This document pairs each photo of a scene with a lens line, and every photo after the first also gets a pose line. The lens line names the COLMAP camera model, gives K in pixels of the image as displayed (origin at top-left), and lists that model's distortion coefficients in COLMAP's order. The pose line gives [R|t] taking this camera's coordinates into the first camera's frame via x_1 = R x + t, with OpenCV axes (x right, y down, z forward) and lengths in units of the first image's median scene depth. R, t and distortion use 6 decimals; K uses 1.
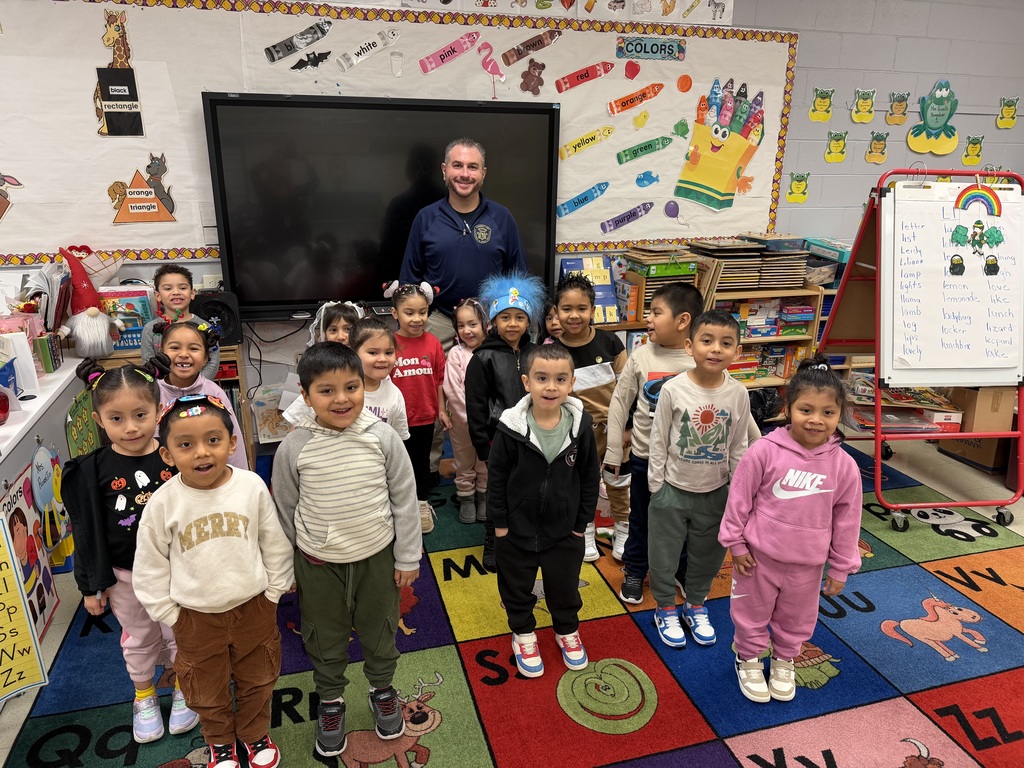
lens RADIAL K [[713.8, 0, 512.0], [0, 713.8, 384.0], [0, 0, 1]] dist [-0.004525, -0.003363]
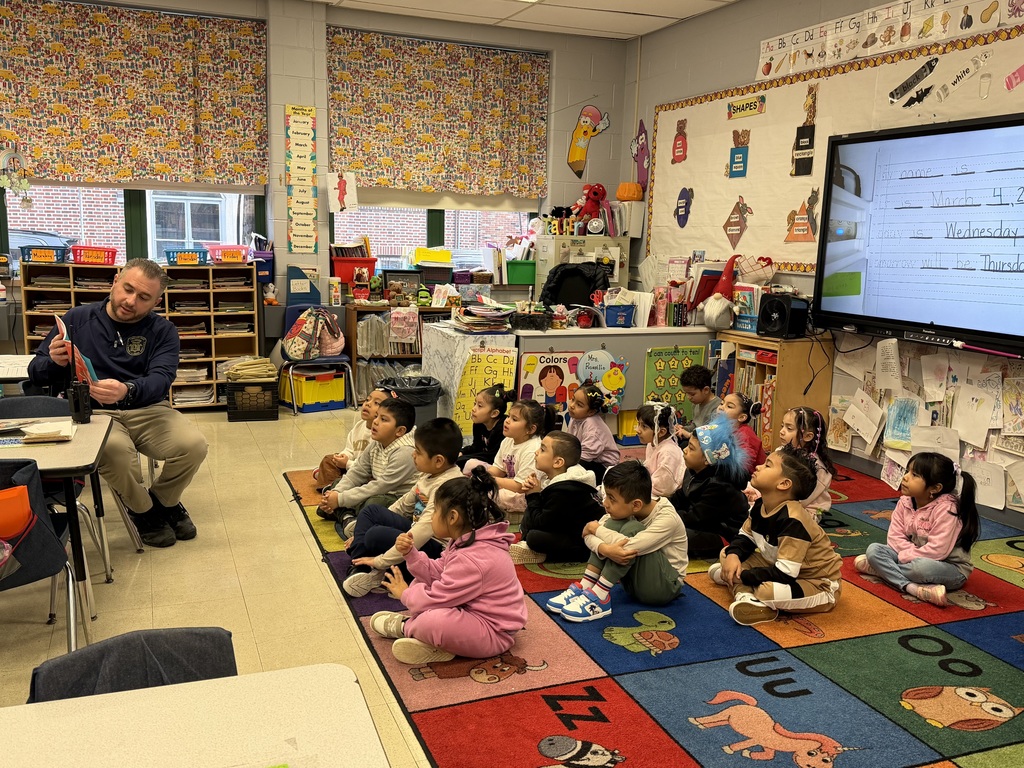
lens RADIAL K [[934.9, 0, 512.0], [0, 934.9, 384.0], [0, 0, 1]] dist [-0.016038, -0.005640]
pose [[0.088028, 0.148490, -0.984988, 1.109697], [-0.335761, 0.935384, 0.111005, -0.006166], [0.937825, 0.320949, 0.132197, 0.397170]]
